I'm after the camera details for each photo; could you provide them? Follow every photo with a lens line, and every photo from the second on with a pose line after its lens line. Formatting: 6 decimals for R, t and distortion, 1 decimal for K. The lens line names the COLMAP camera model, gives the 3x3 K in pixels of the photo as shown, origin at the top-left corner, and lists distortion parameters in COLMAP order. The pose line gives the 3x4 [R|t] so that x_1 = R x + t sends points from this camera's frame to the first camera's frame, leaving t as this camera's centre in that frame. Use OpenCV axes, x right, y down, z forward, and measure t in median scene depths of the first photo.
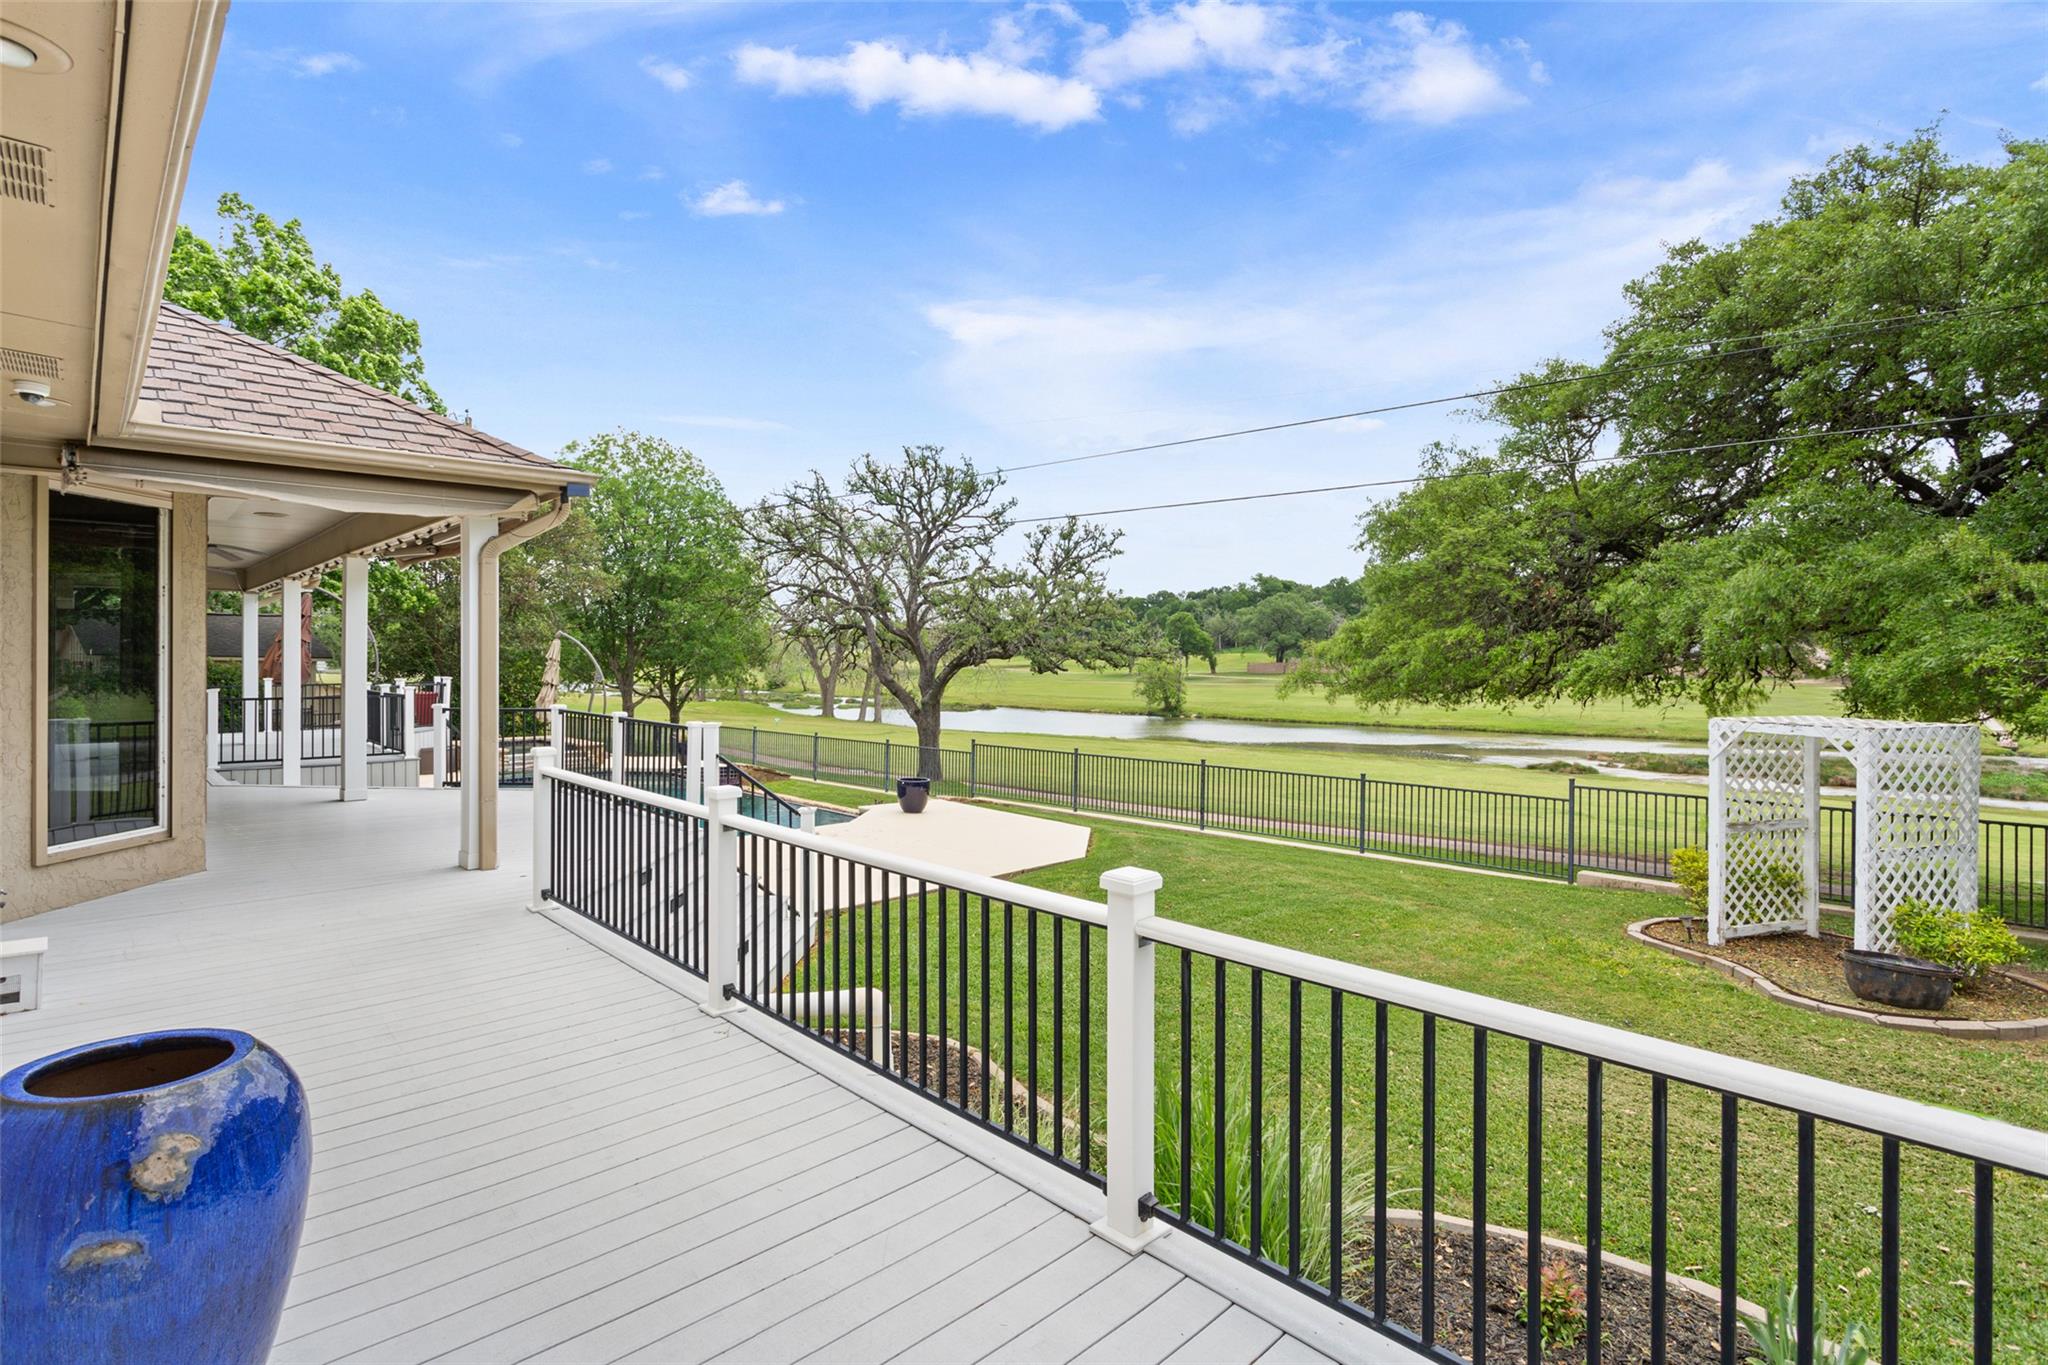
lens RADIAL K [[1006.8, 0, 1020.6], [0, 1006.8, 666.4], [0, 0, 1]] dist [-0.002719, -0.000240]
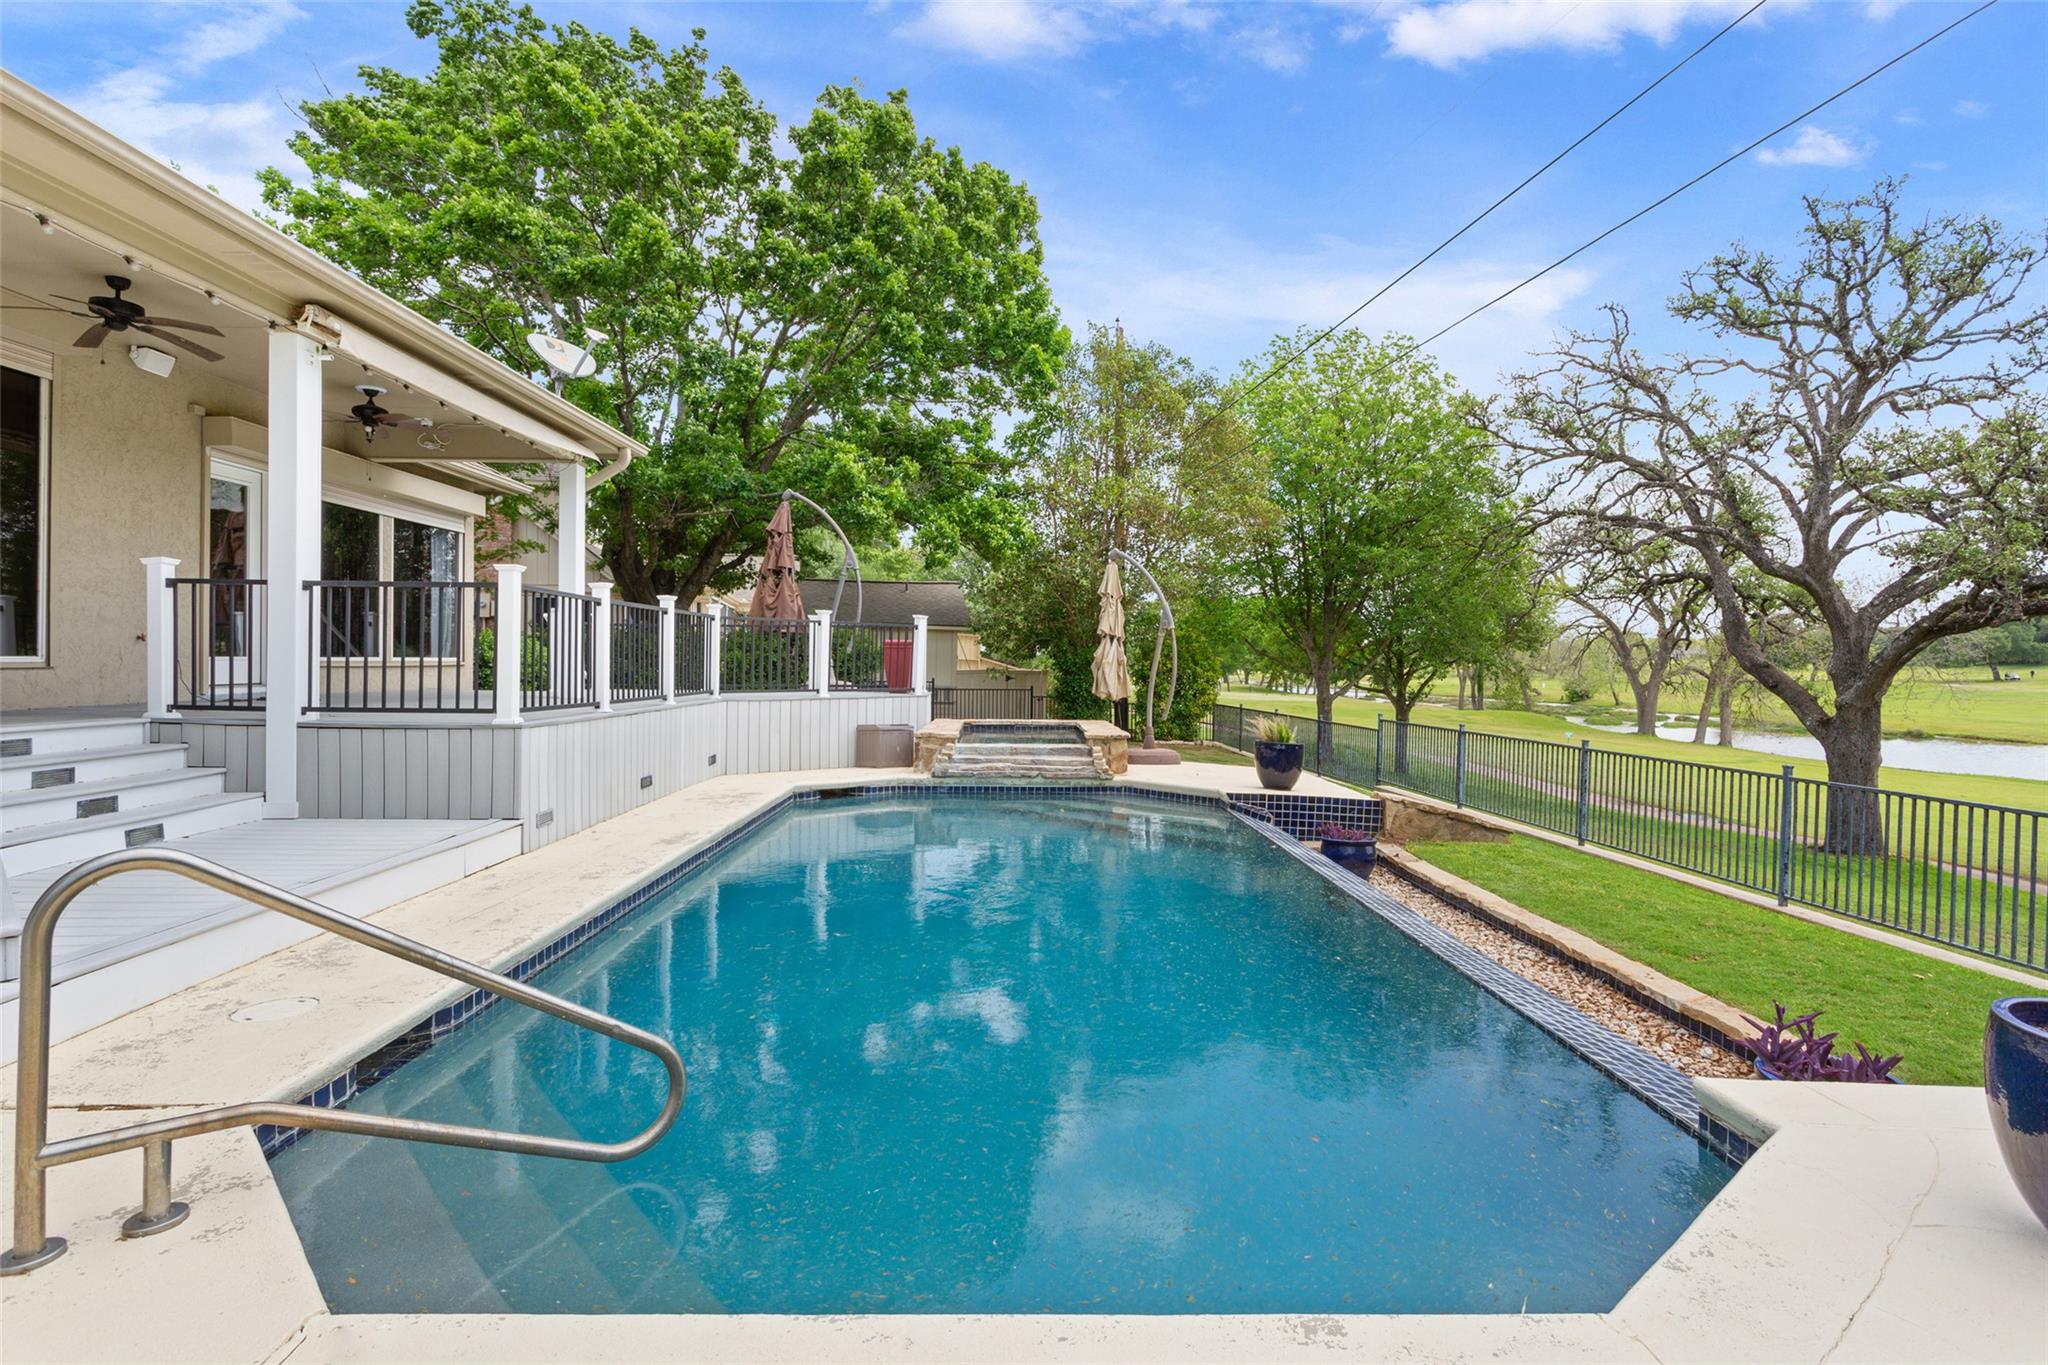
lens RADIAL K [[1006.8, 0, 1020.6], [0, 1006.8, 666.4], [0, 0, 1]] dist [-0.002719, -0.000240]
pose [[0.731598, 0.006778, -0.681702, -0.050522], [-0.014921, 0.999870, -0.006071, 0.023904], [0.681573, 0.014613, 0.731604, 0.312143]]
